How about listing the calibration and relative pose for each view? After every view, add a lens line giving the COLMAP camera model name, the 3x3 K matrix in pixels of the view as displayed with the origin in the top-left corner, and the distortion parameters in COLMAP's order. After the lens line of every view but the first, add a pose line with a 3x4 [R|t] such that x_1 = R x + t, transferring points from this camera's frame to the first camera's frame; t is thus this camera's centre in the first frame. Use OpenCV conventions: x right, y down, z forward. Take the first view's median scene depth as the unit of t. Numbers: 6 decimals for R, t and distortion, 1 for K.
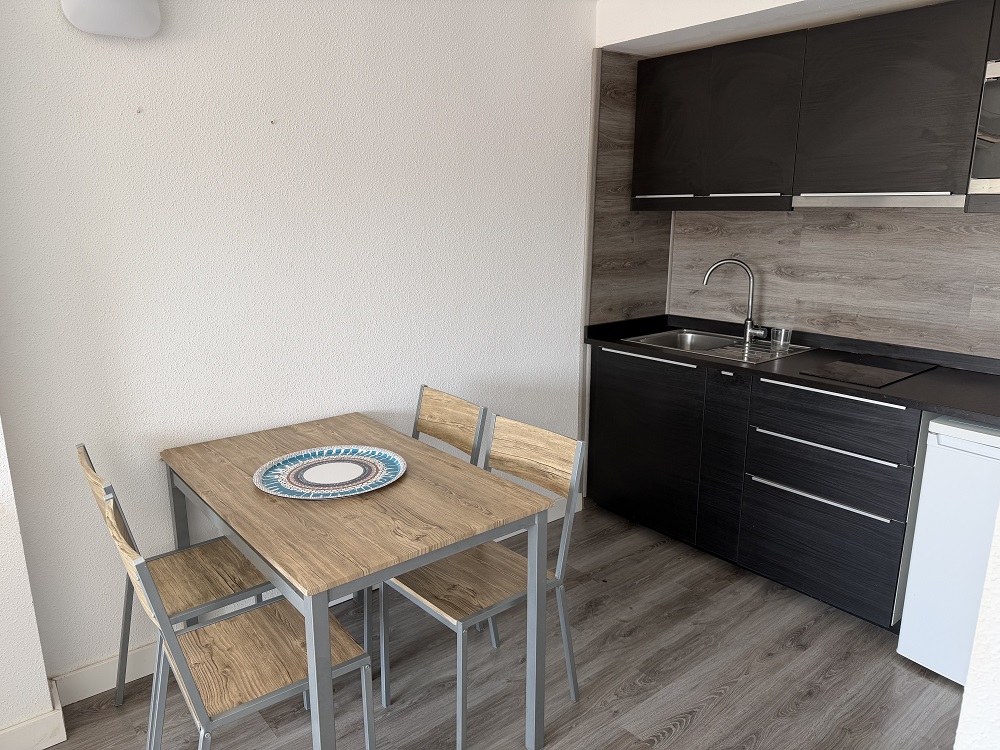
lens RADIAL K [[702.7, 0, 497.1], [0, 702.7, 373.2], [0, 0, 1]] dist [0.029067, -0.041390]
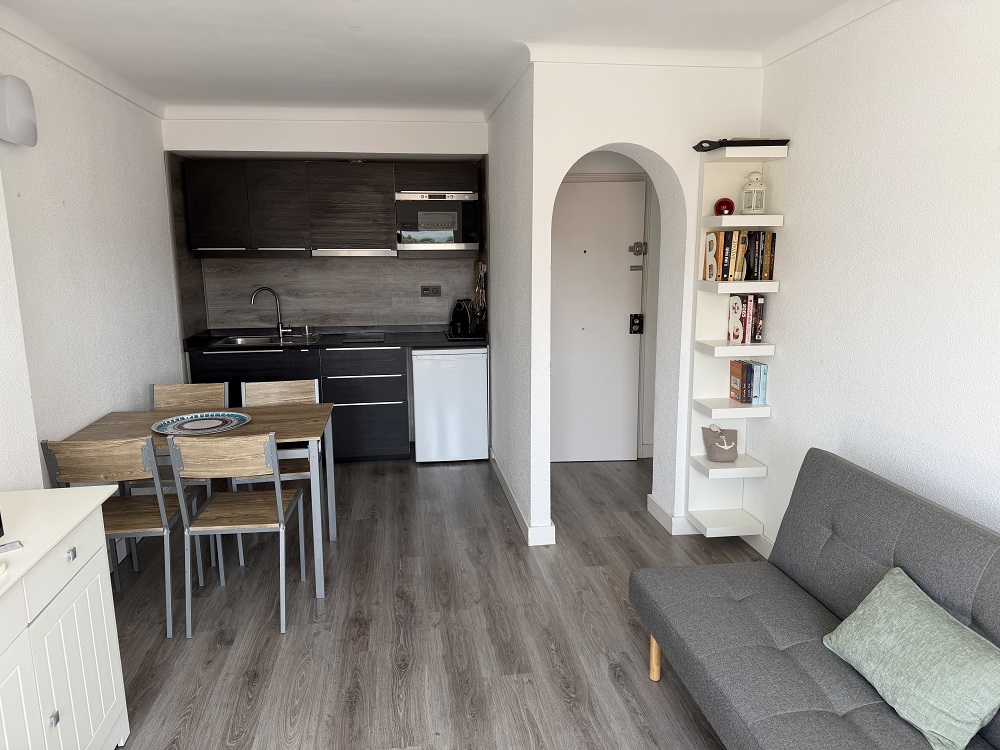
lens RADIAL K [[702.7, 0, 498.9], [0, 702.7, 378.6], [0, 0, 1]] dist [0.029067, -0.041390]
pose [[0.508422, -0.159093, 0.846284, -0.803790], [0.197301, 0.978162, 0.065353, 0.043376], [-0.838200, 0.133746, 0.528708, -0.278998]]
